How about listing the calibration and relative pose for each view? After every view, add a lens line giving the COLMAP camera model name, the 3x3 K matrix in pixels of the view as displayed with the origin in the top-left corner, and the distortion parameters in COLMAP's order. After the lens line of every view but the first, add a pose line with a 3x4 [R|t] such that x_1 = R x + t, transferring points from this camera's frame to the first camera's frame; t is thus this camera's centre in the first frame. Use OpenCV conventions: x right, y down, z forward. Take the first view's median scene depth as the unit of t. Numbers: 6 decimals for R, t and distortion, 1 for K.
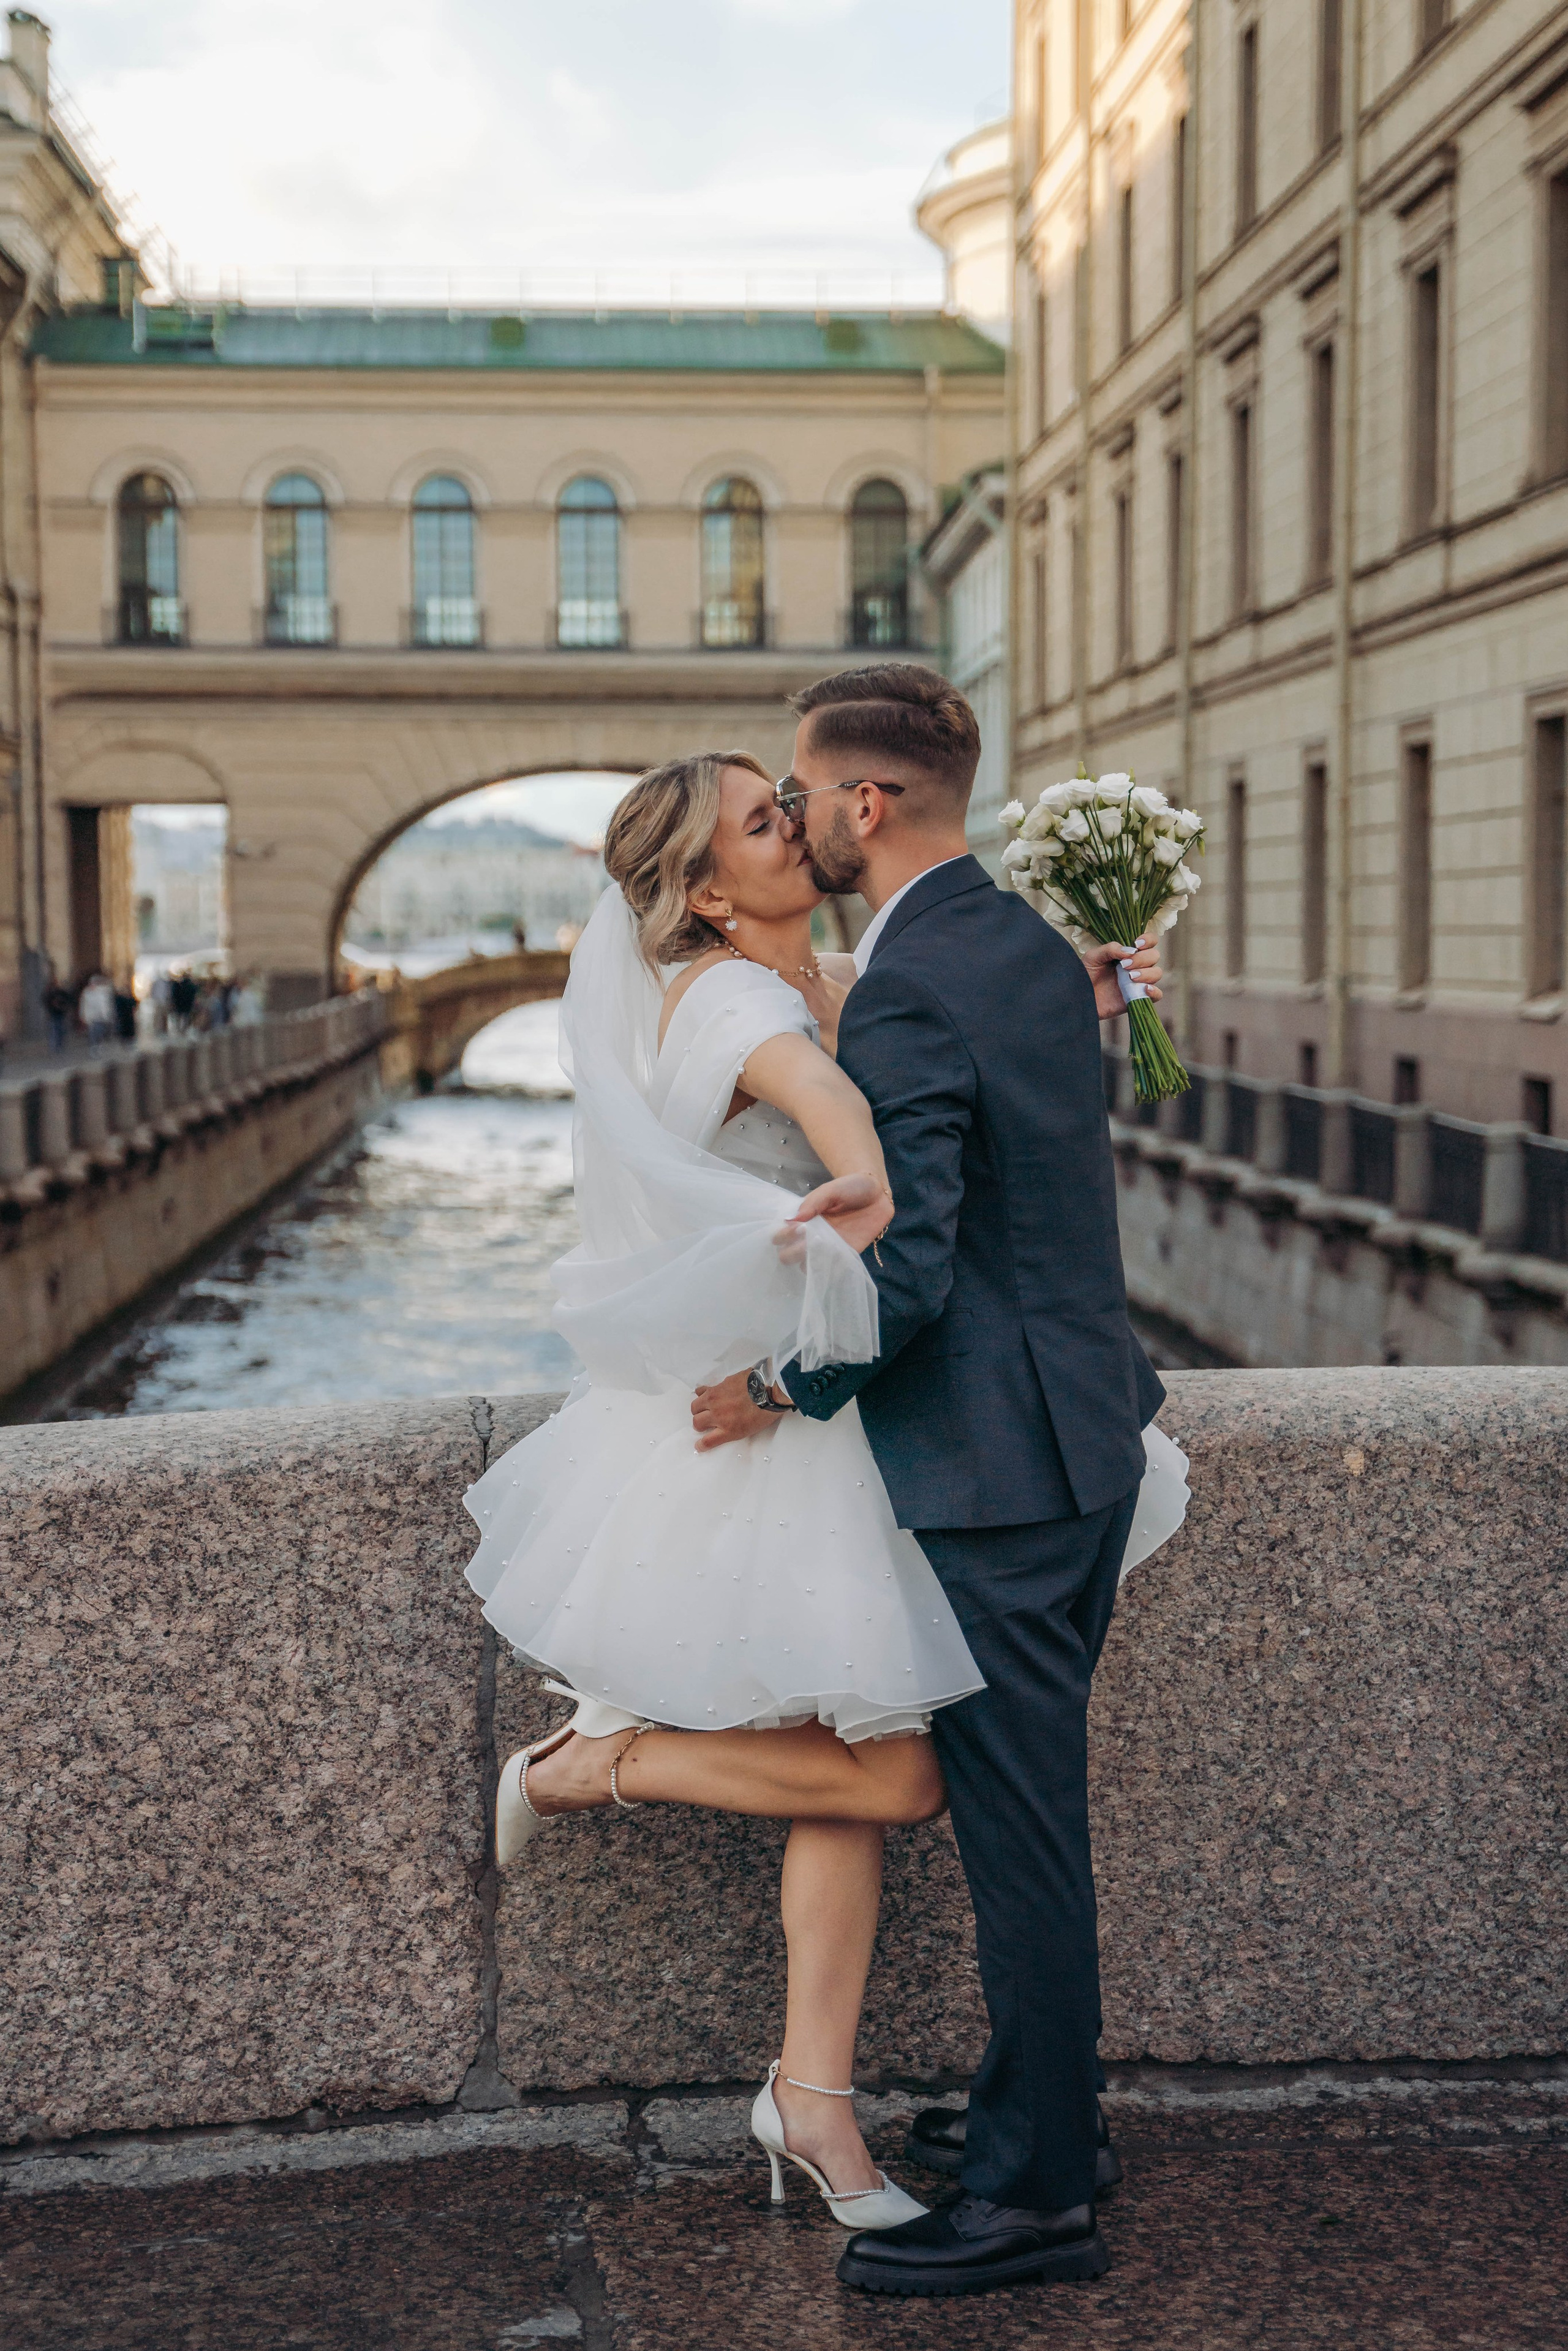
lens RADIAL K [[4445.2, 0, 807.0], [0, 4445.2, 1252.4], [0, 0, 1]] dist [0.100000, 0.416460]
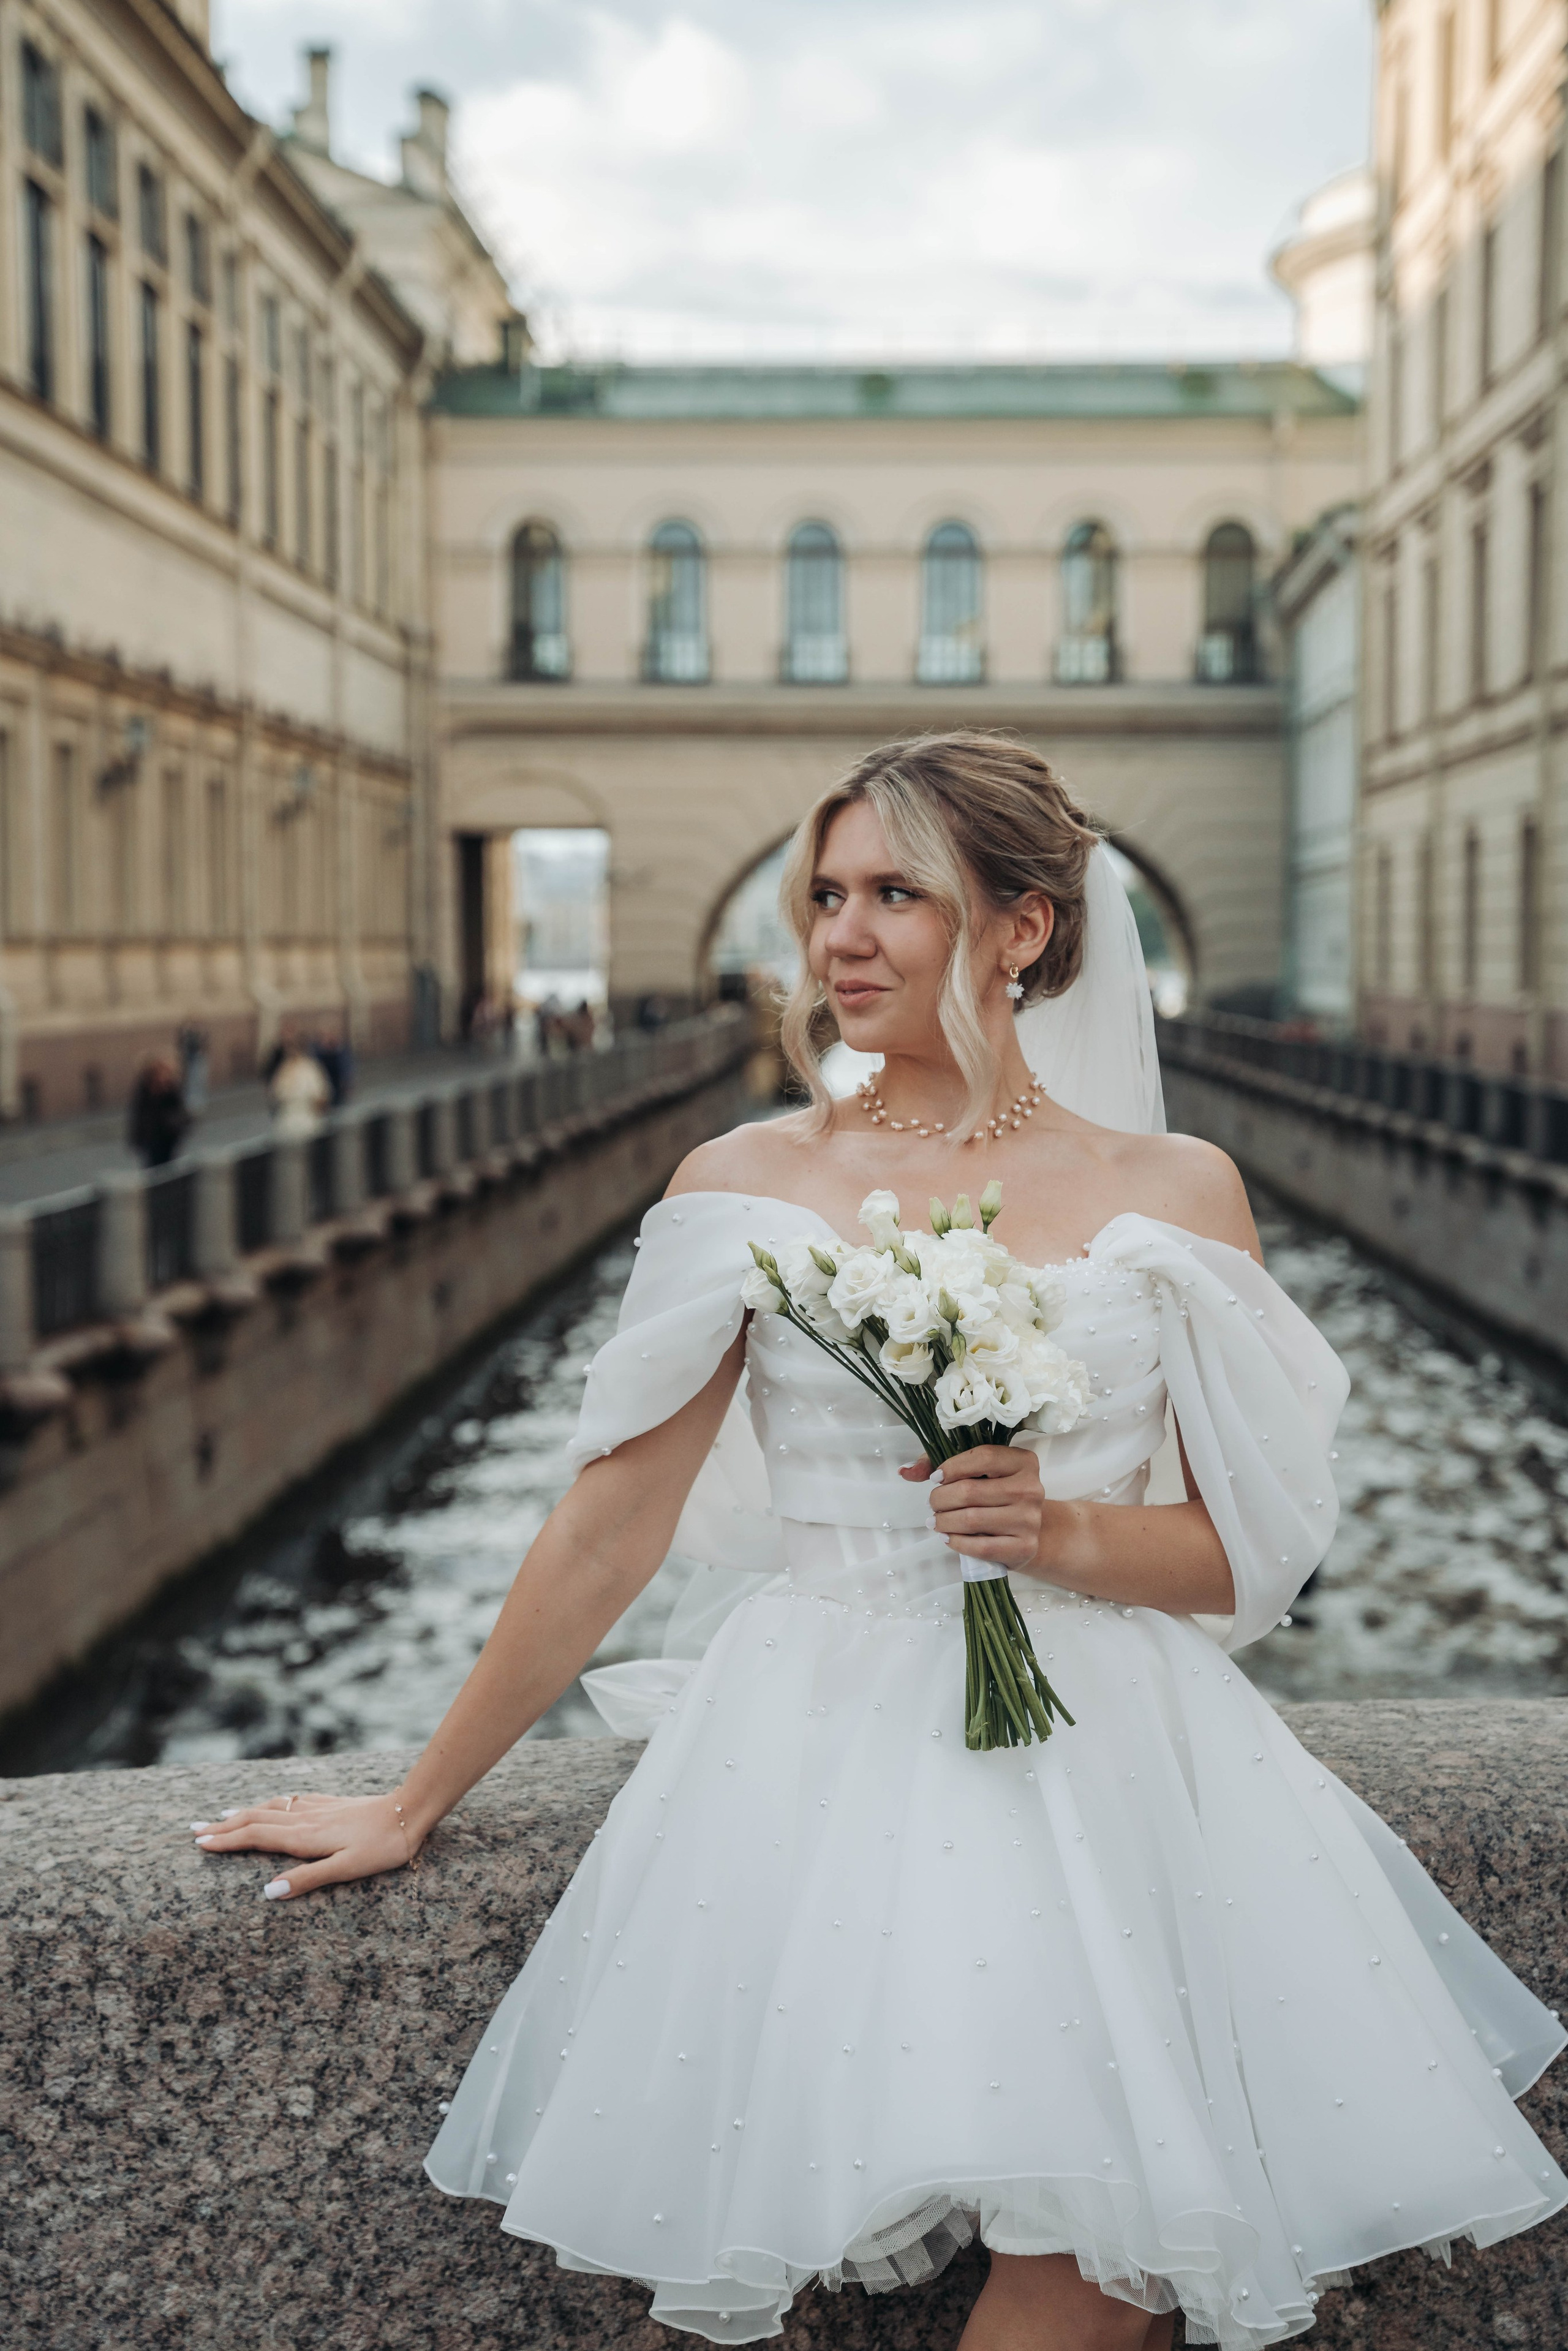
lens RADIAL K [[4164.5, 0, 766.2], [0, 4164.5, 1178.3], [0, 0, 1]] dist [0.149613, 0.383163]
pose [[0.996024, 0.009420, -0.088580, -0.081046], [-0.011008, 0.999787, -0.017457, -0.032866], [0.088397, 0.018363, 0.995916, 0.426294]]
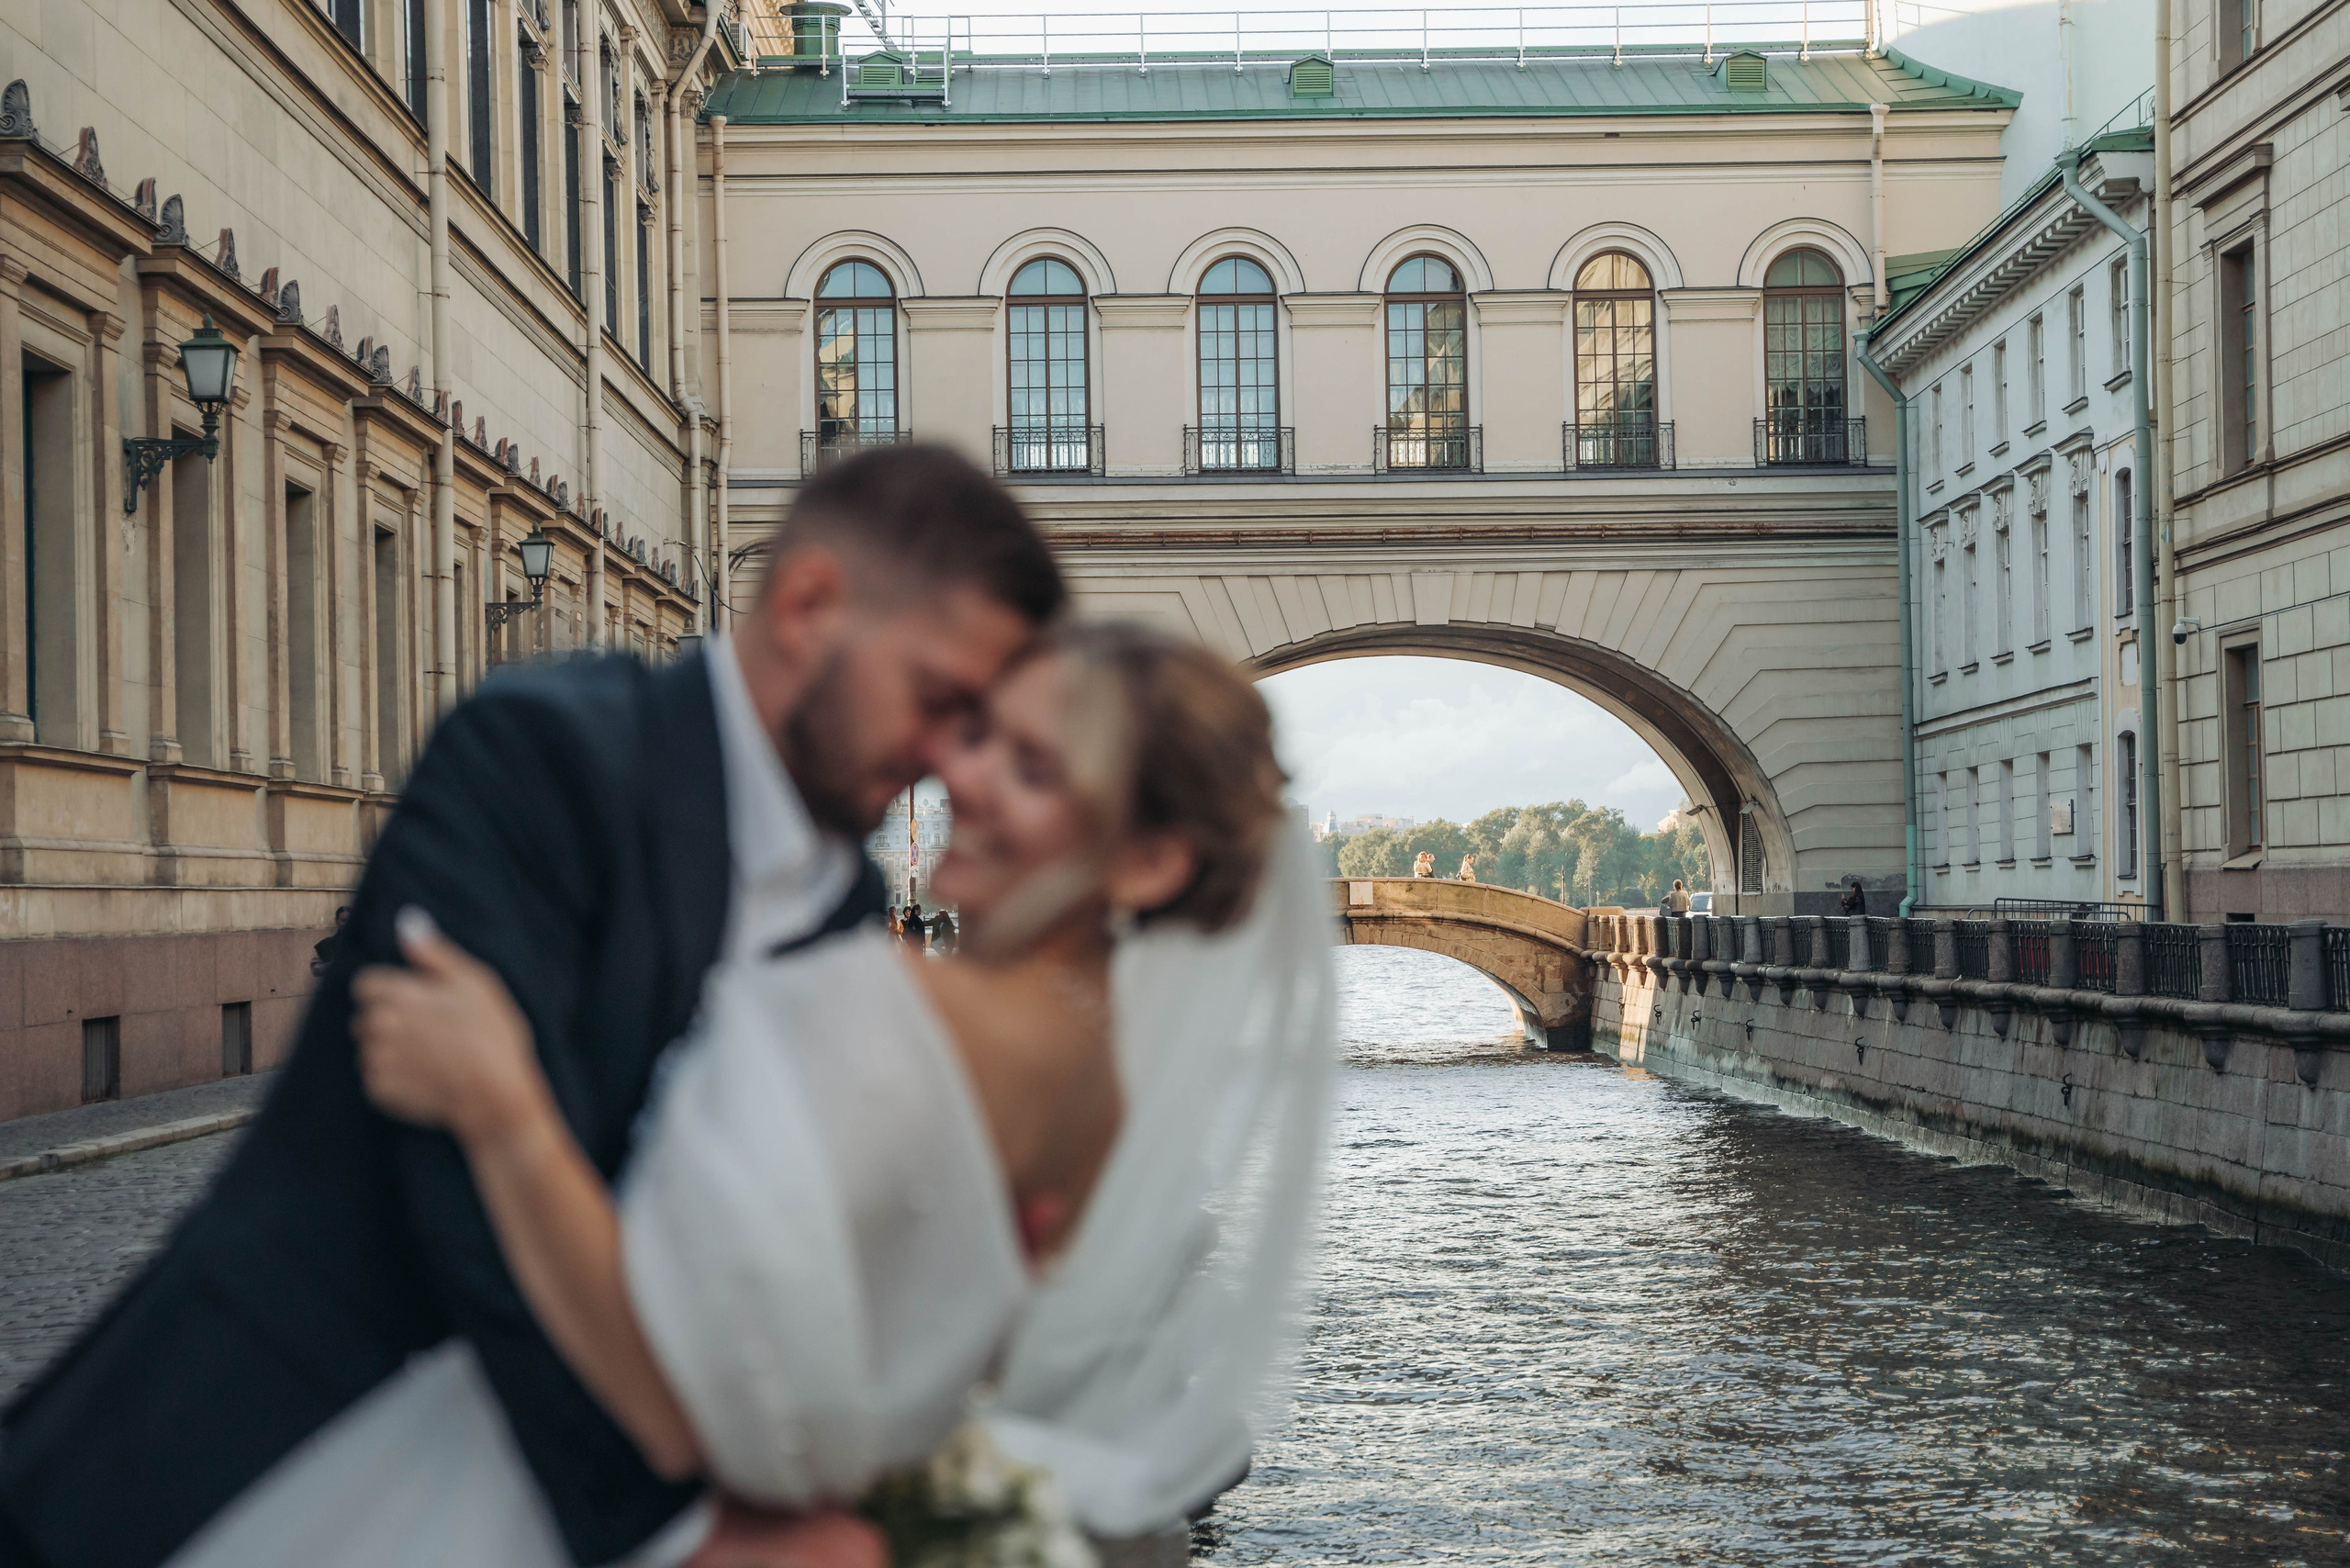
lens RADIAL K [[4026.5, 0, 1175.0], [0, 4026.5, 787.7], [0, 0, 1]] dist [0.139874, 0.011247]
pose [[0.999009, -0.013344, -0.042457, -1.407657], [0.008996, 0.994846, -0.100997, -0.279799], [0.043585, 0.100515, 0.993980, 6.993895]]
